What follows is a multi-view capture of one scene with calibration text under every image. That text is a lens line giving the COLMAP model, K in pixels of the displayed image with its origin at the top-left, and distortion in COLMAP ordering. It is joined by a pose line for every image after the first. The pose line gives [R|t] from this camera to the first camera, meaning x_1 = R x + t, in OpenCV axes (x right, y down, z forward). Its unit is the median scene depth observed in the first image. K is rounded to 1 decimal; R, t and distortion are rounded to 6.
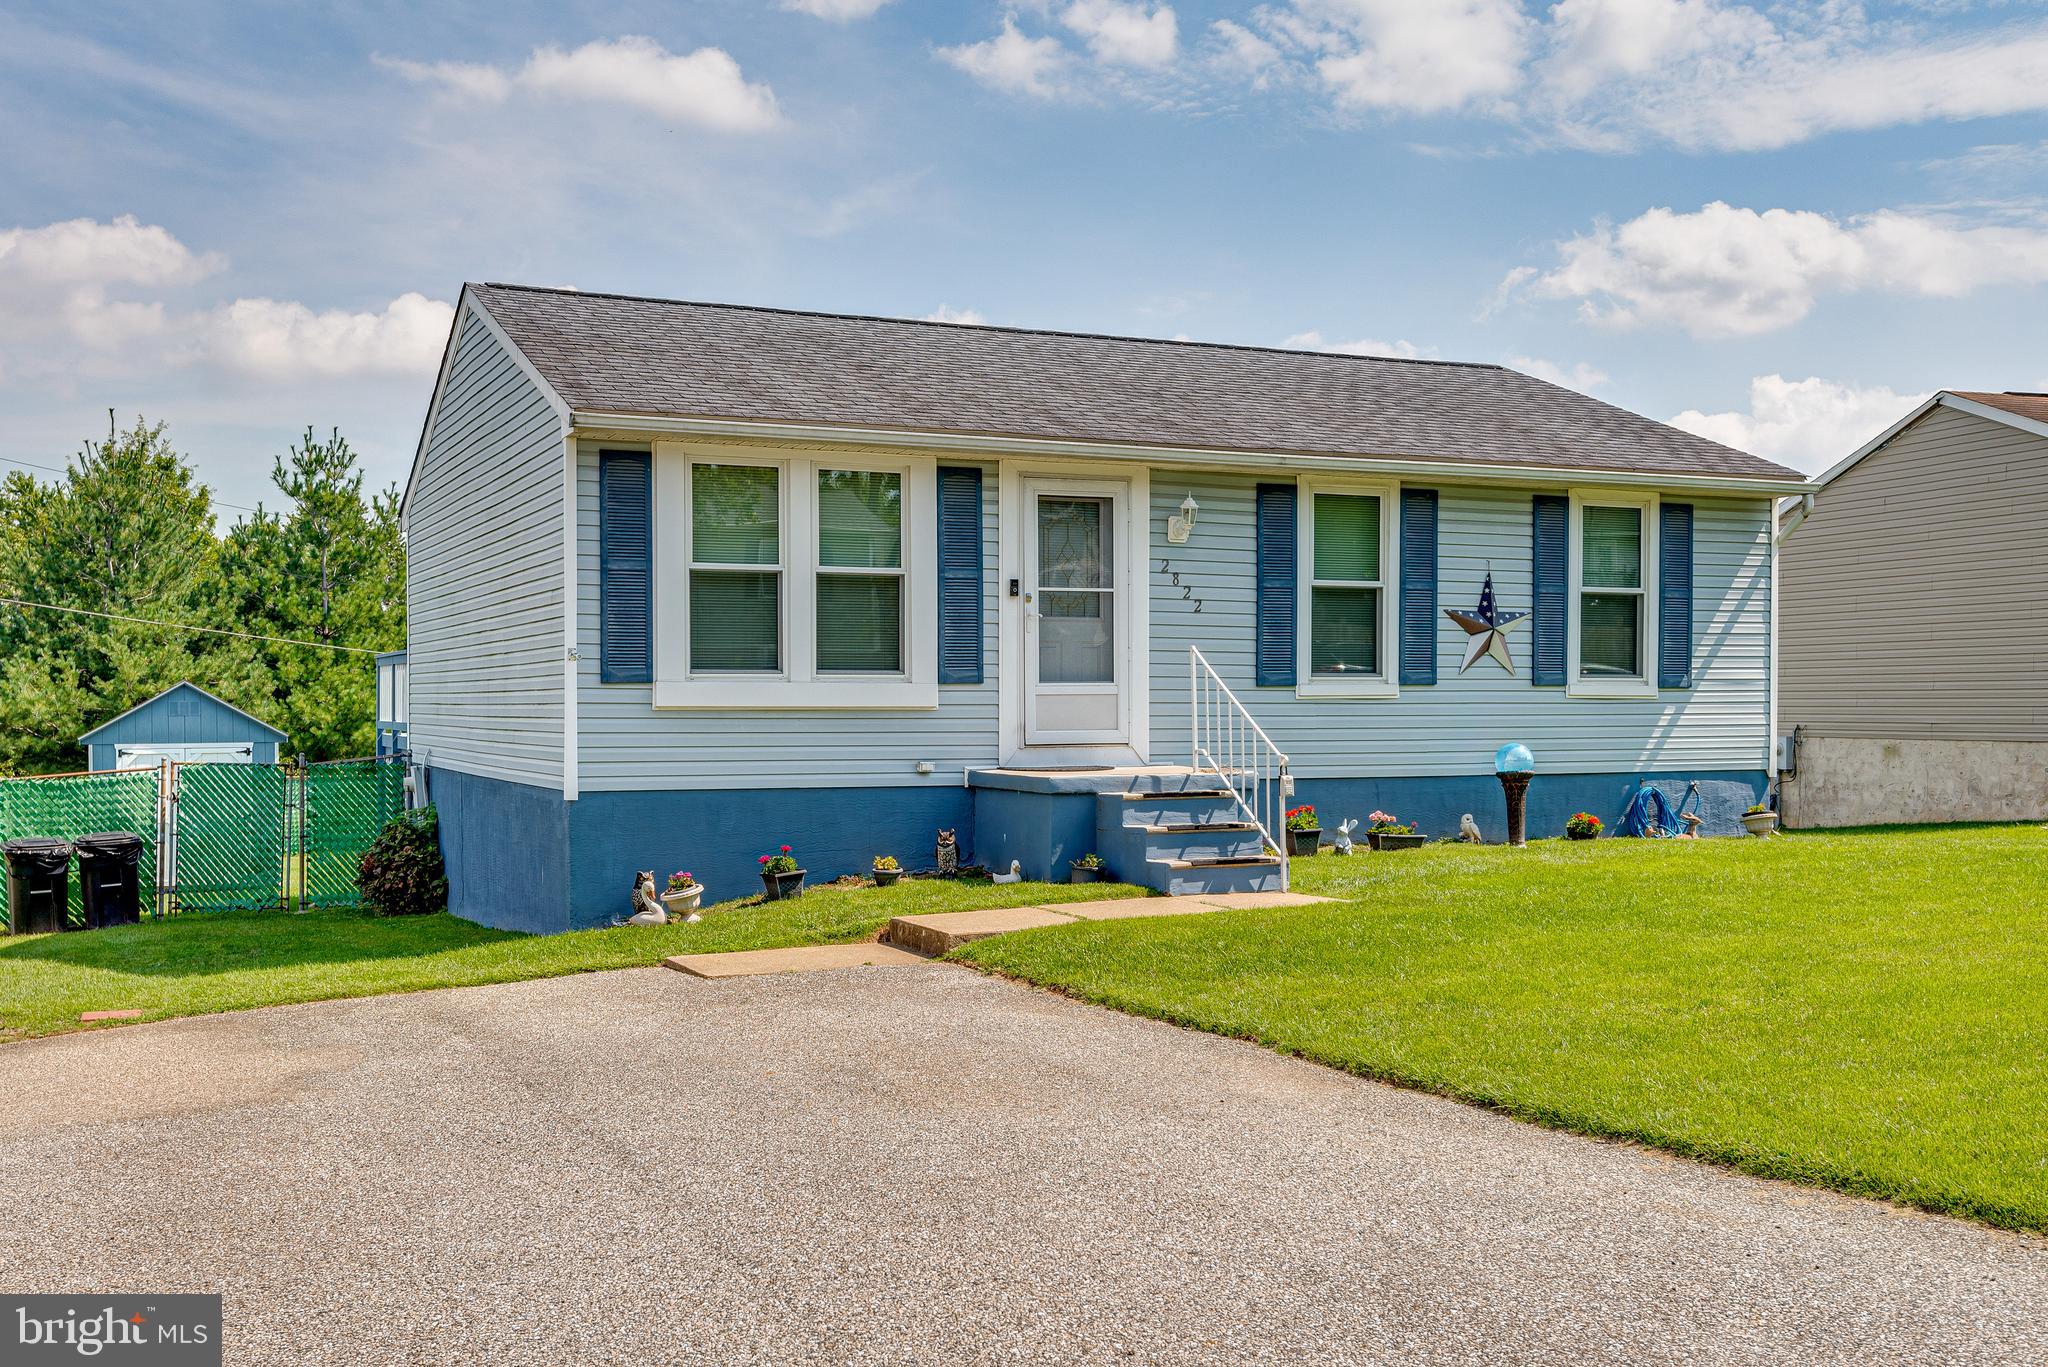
lens RADIAL K [[2003.9, 0, 1022.5], [0, 2003.9, 689.5], [0, 0, 1]] dist [0.019283, 0.000000]
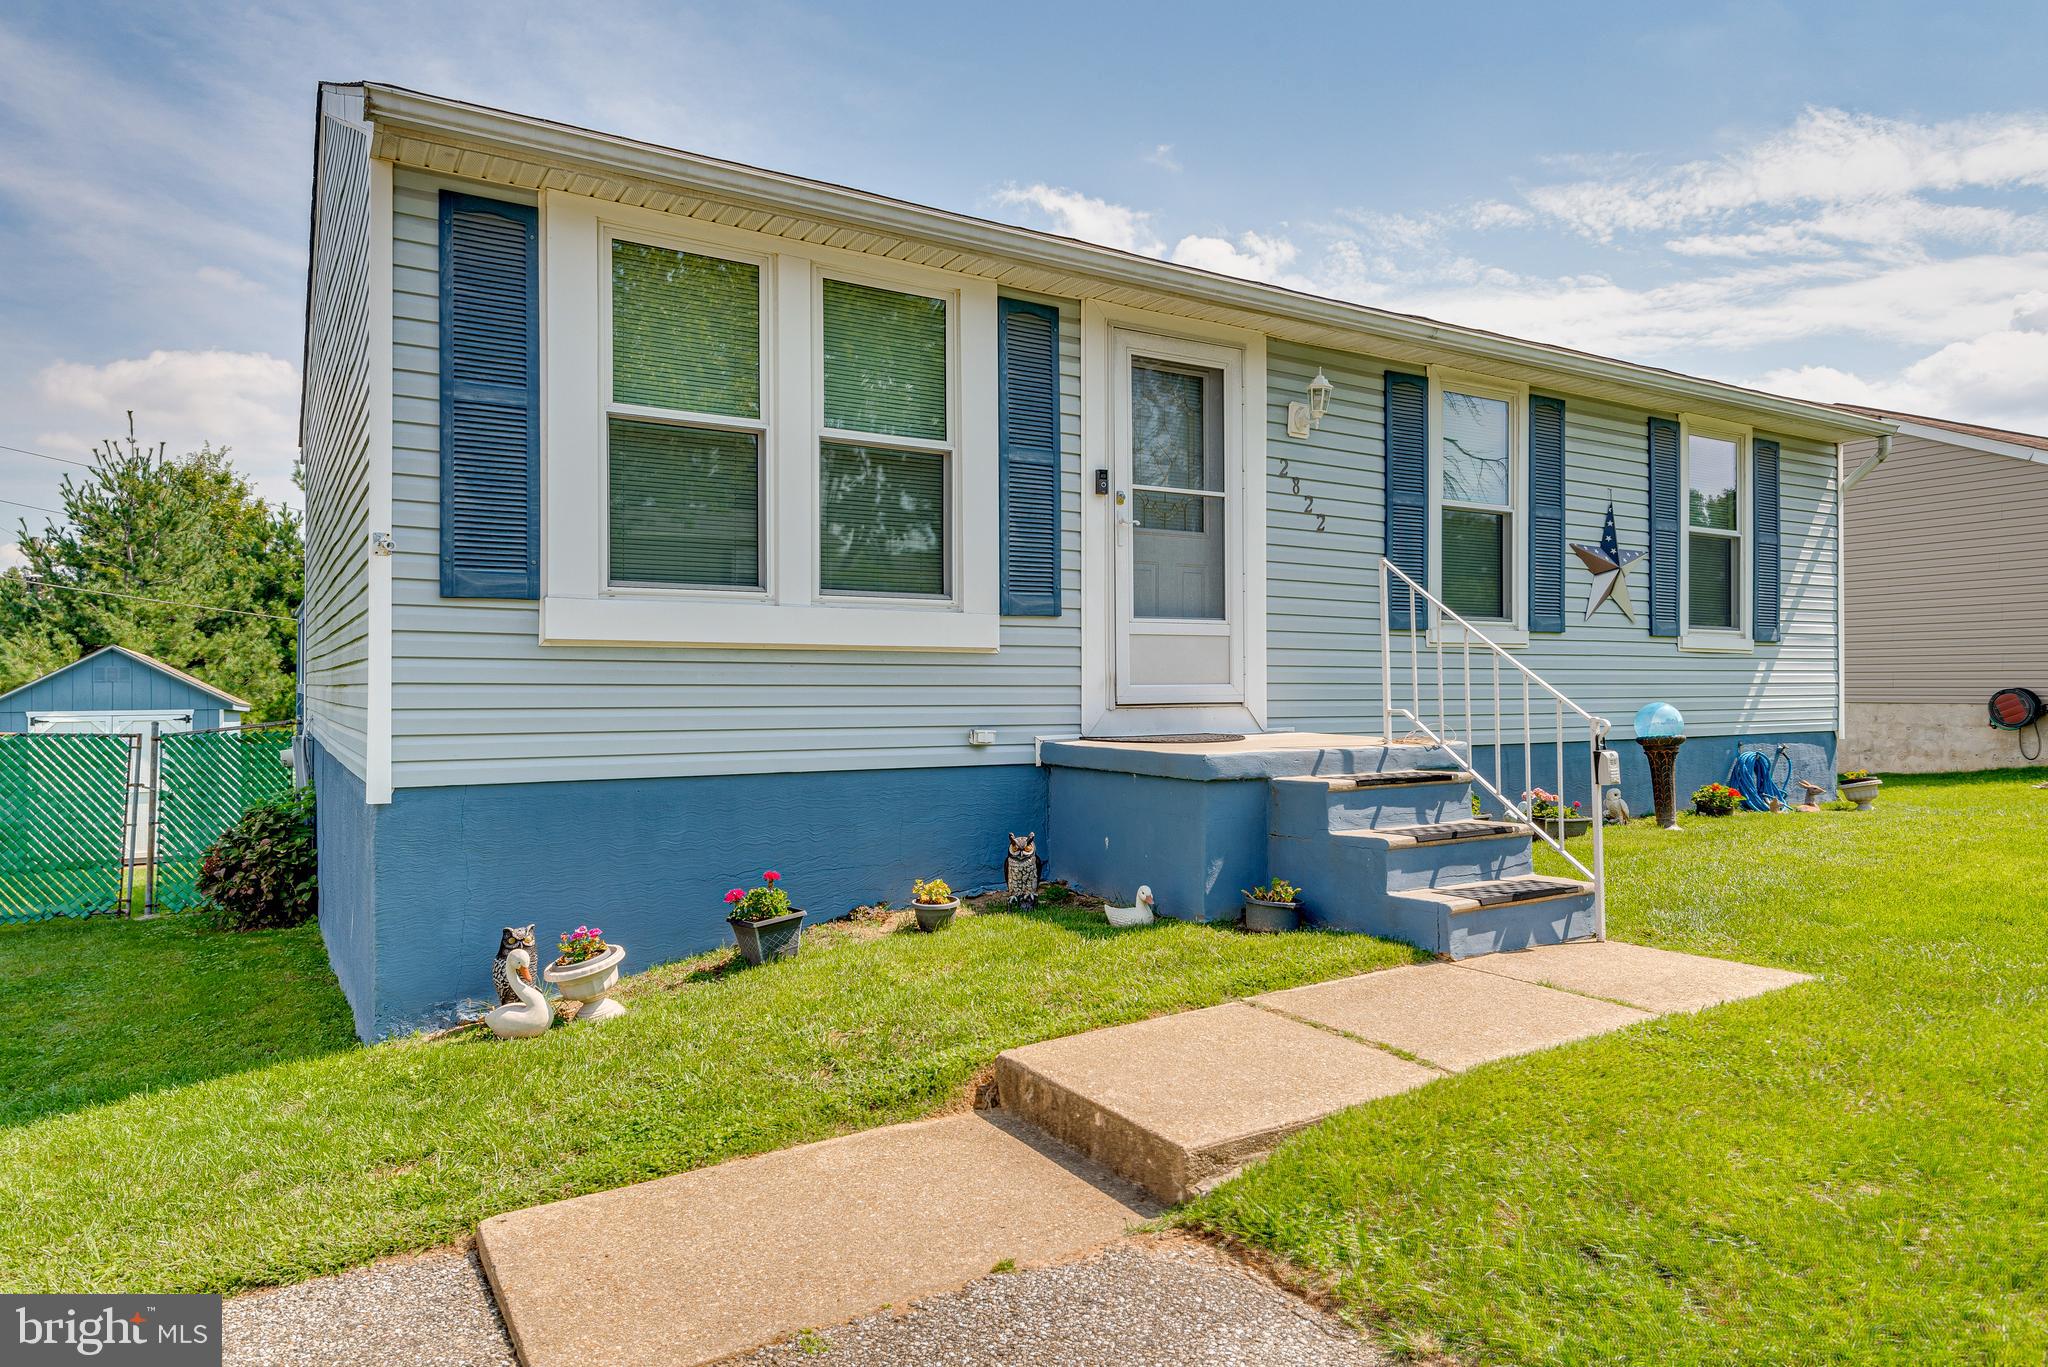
lens RADIAL K [[1293.6, 0, 1100.6], [0, 1293.6, 662.0], [0, 0, 1]] dist [0.021688, -0.004077]
pose [[0.989640, 0.001756, 0.143558, -0.069851], [-0.000244, 0.999944, -0.010555, 0.017371], [-0.143569, 0.010411, 0.989586, 0.549803]]
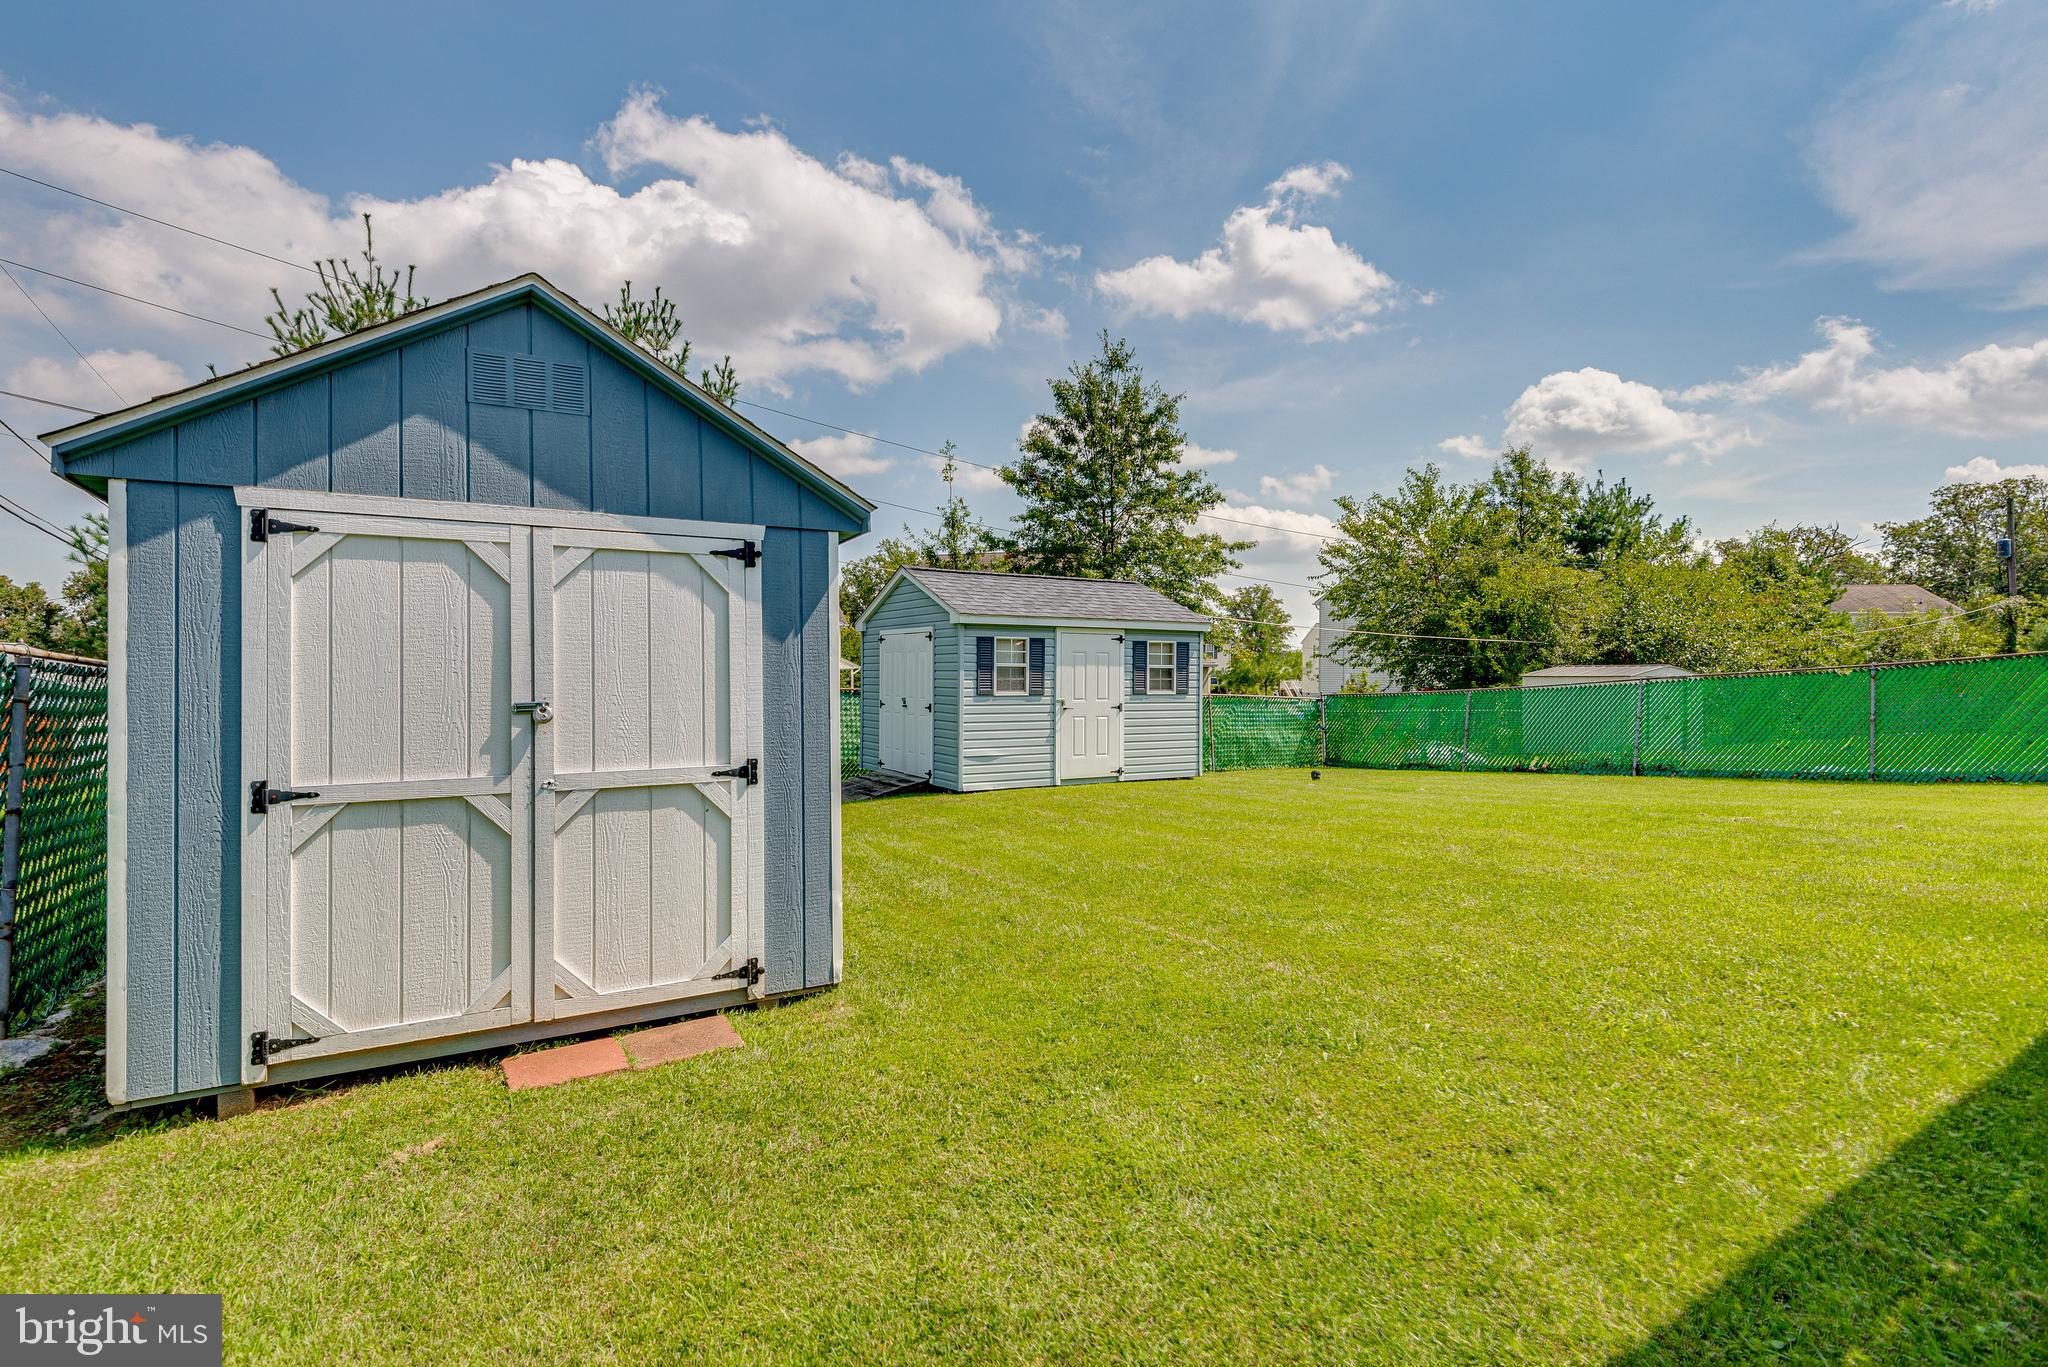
lens RADIAL K [[989.2, 0, 1025.1], [0, 989.2, 681.9], [0, 0, 1]] dist [-0.000414, -0.000125]
pose [[0.991330, 0.003817, 0.131342, -0.640801], [-0.004367, 0.999983, 0.003897, 0.086410], [-0.131325, -0.004437, 0.991329, 1.495964]]
